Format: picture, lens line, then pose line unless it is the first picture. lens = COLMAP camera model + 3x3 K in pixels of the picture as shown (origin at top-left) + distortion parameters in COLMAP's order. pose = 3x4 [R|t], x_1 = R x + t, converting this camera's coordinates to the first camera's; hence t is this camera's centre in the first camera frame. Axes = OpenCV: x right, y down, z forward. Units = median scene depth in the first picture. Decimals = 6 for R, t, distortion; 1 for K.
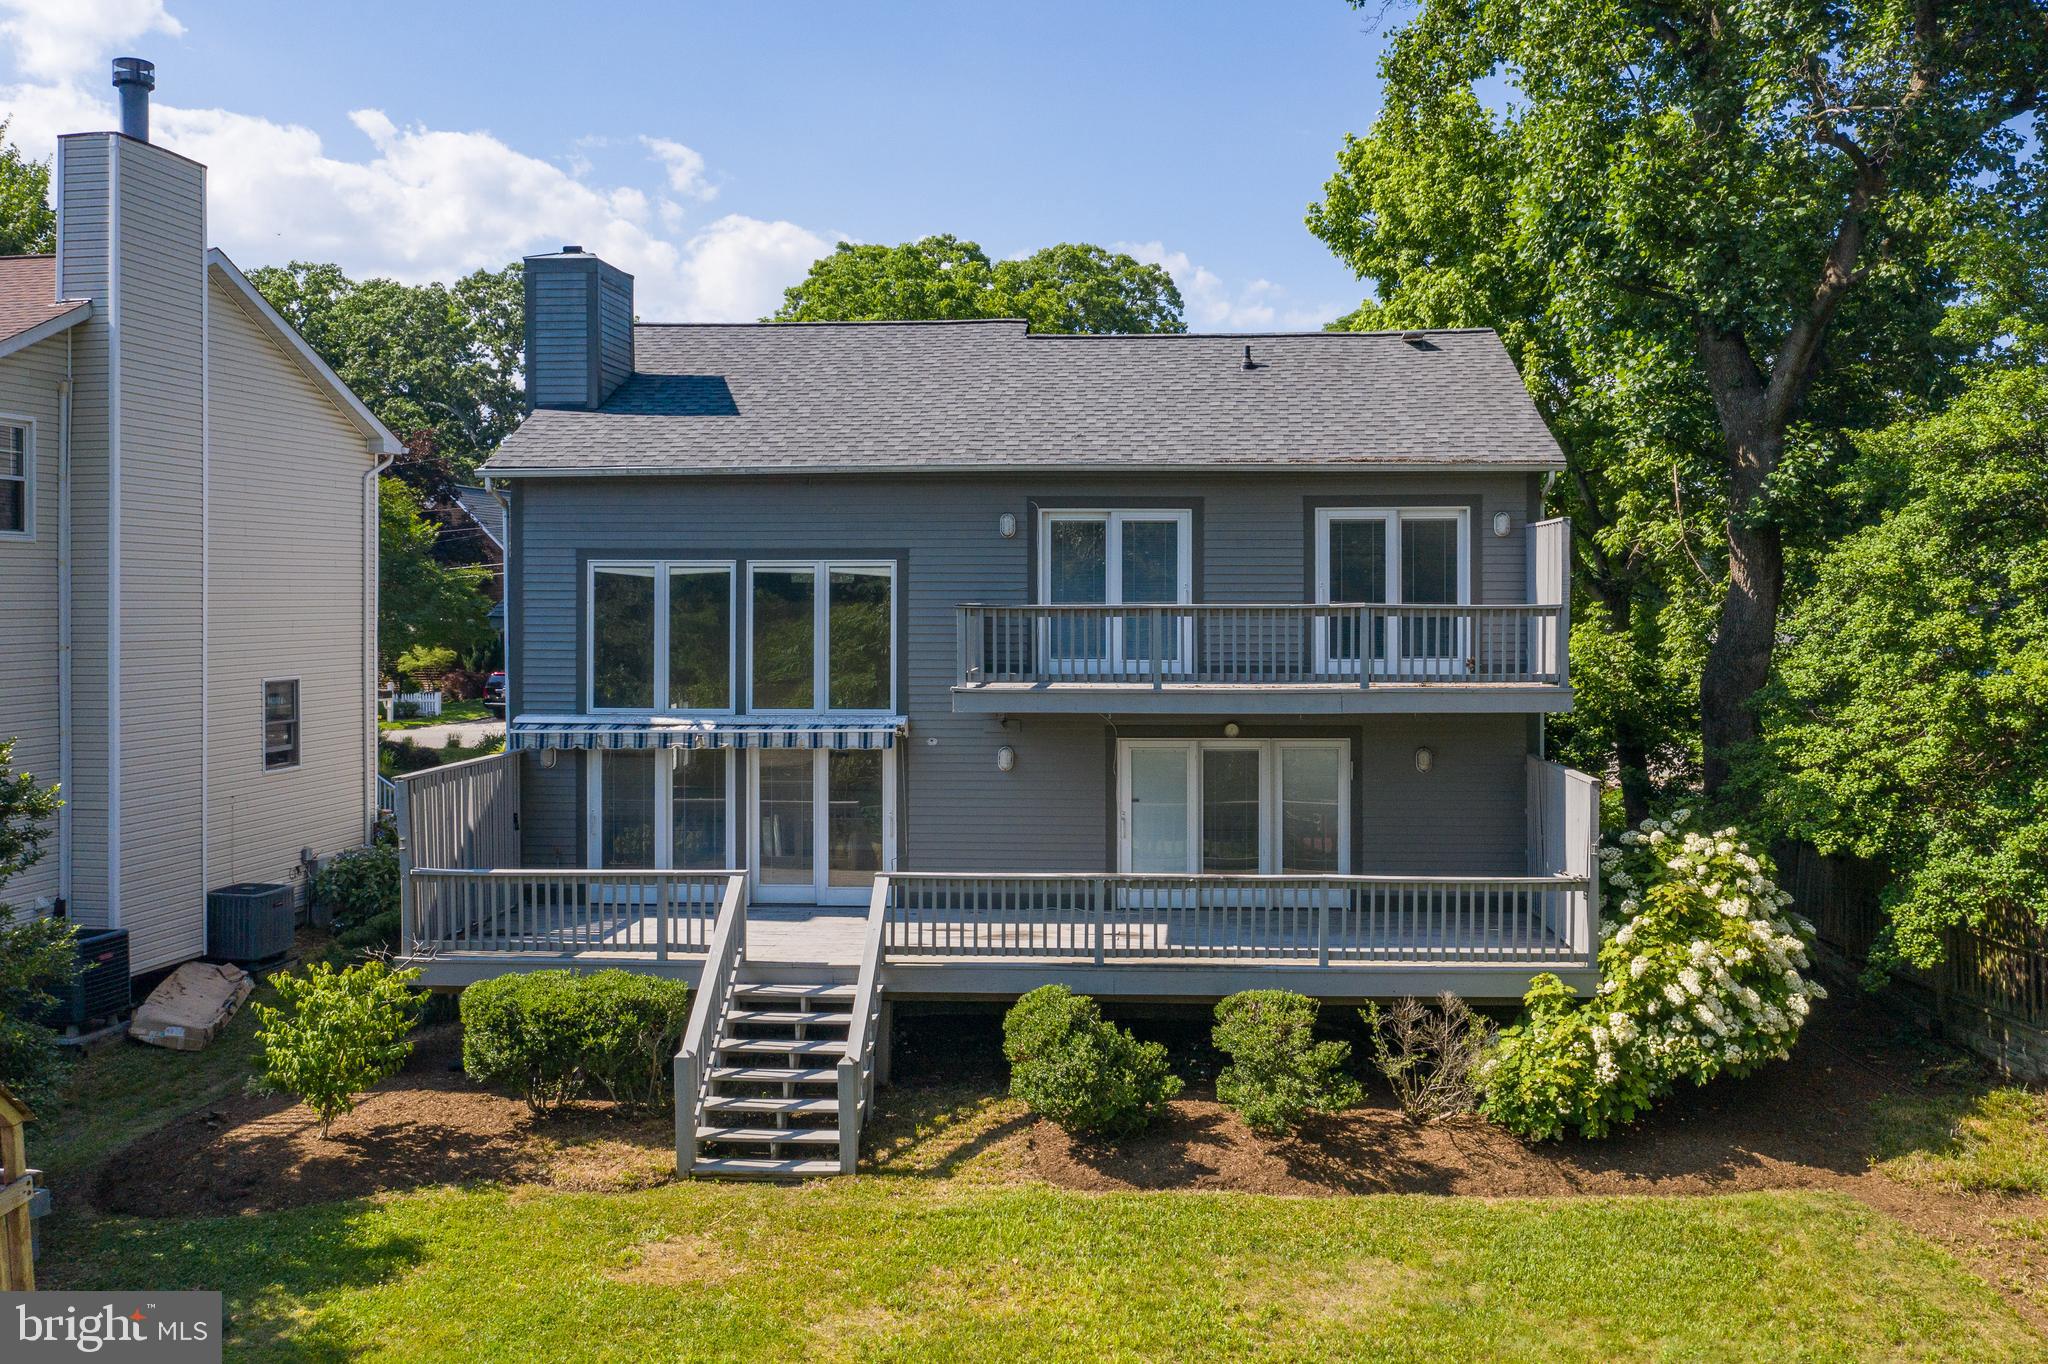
lens RADIAL K [[1678.6, 0, 993.1], [0, 1678.6, 685.0], [0, 0, 1]] dist [-0.013311, 0.003037]
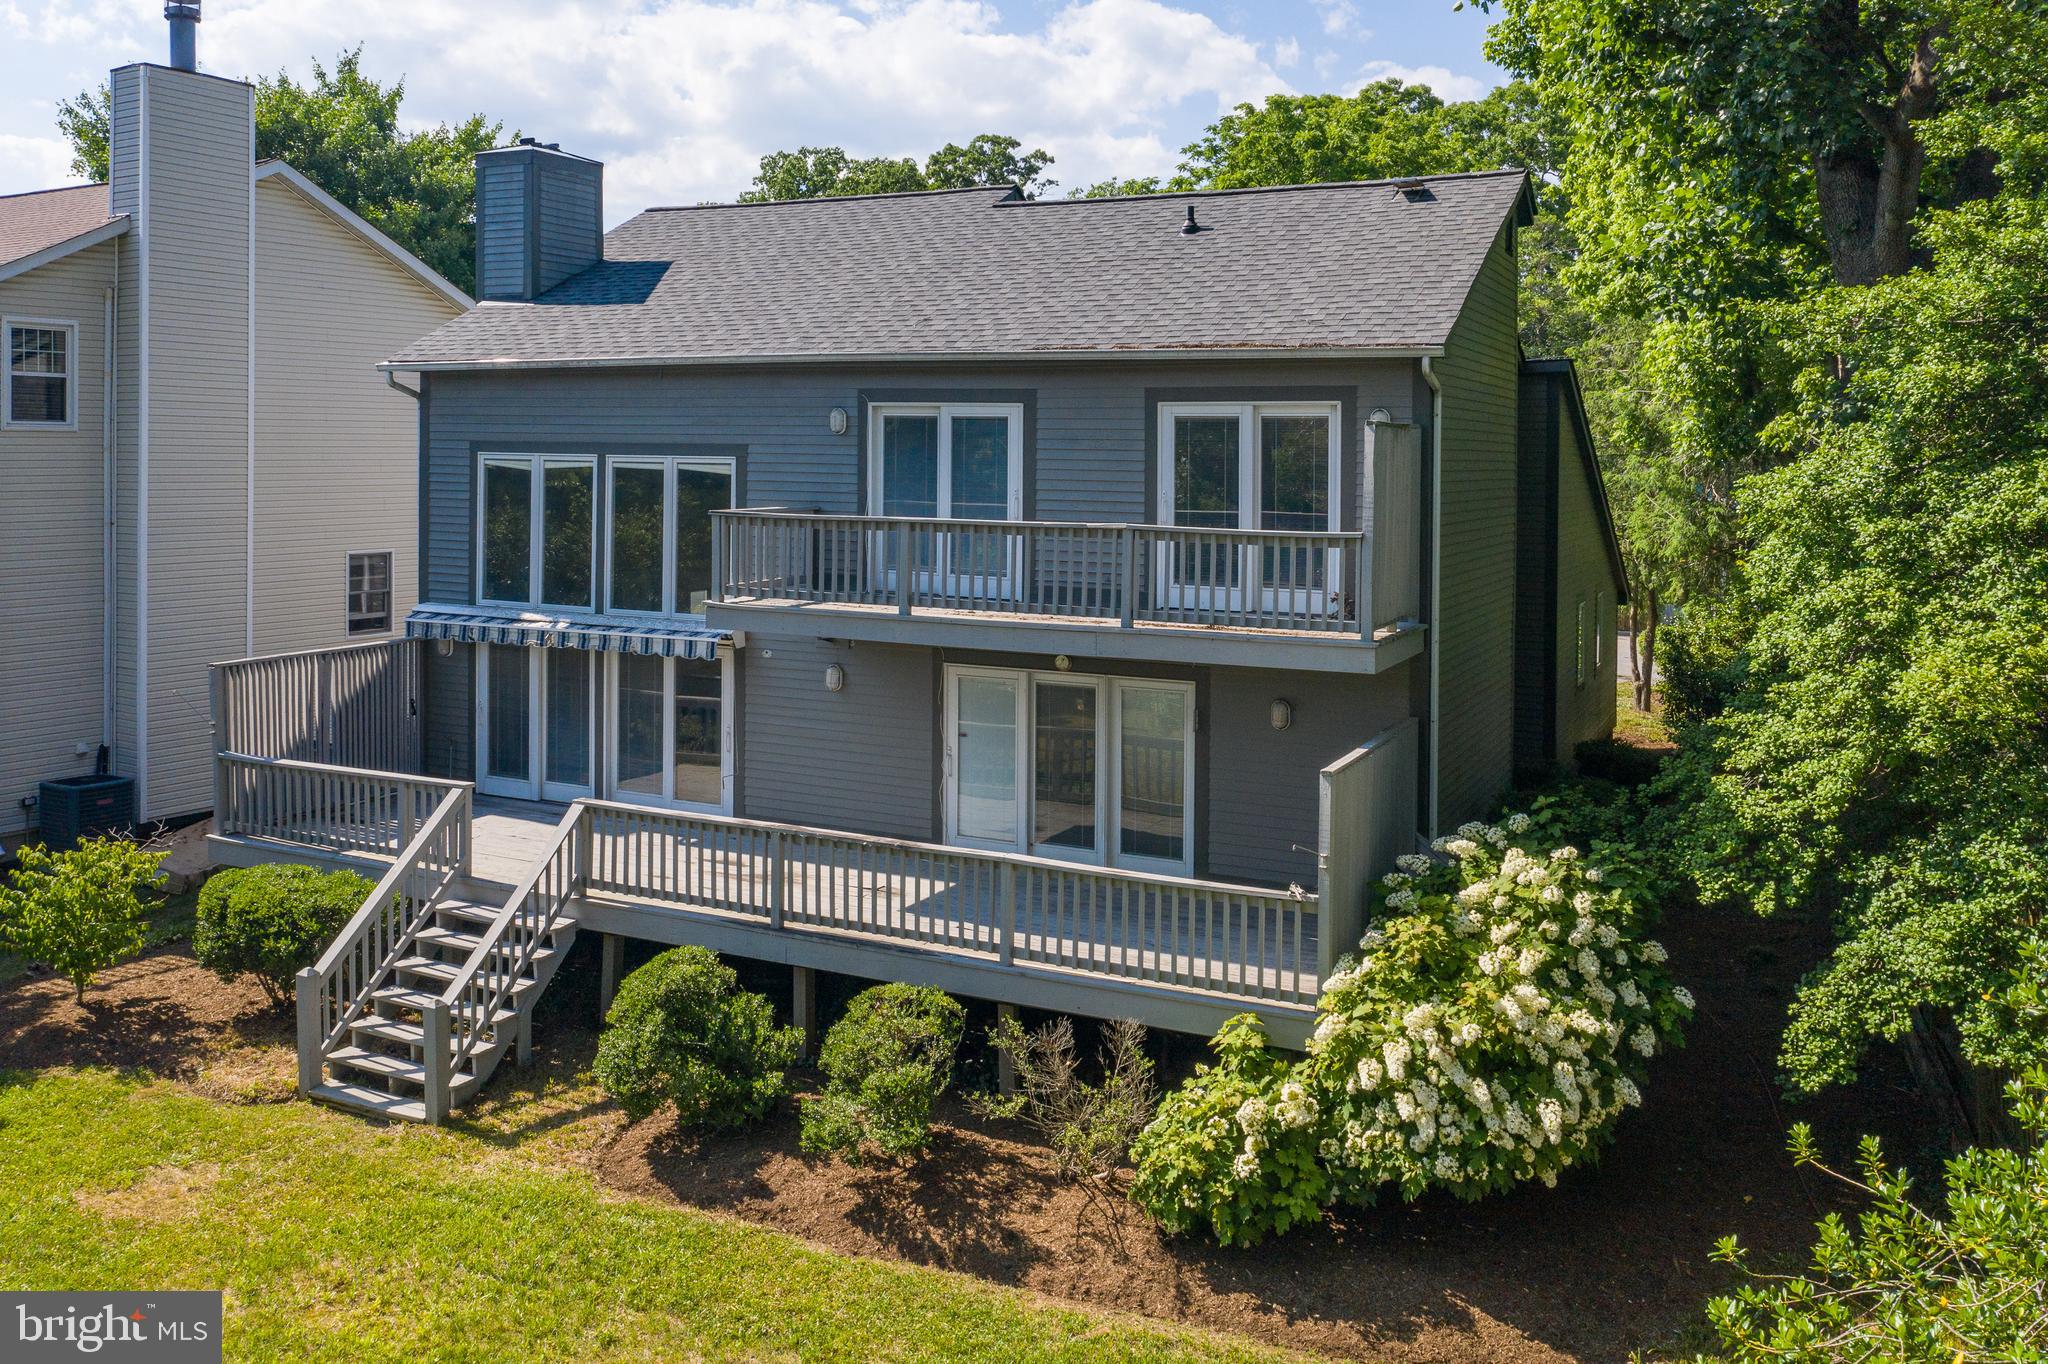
lens RADIAL K [[1644.0, 0, 1023.8], [0, 1644.0, 525.6], [0, 0, 1]] dist [-0.001533, 0.001407]
pose [[0.918710, 0.031145, -0.393703, 0.453424], [-0.032055, 0.999477, 0.004265, -0.045689], [0.393630, 0.008702, 0.919228, 0.224711]]
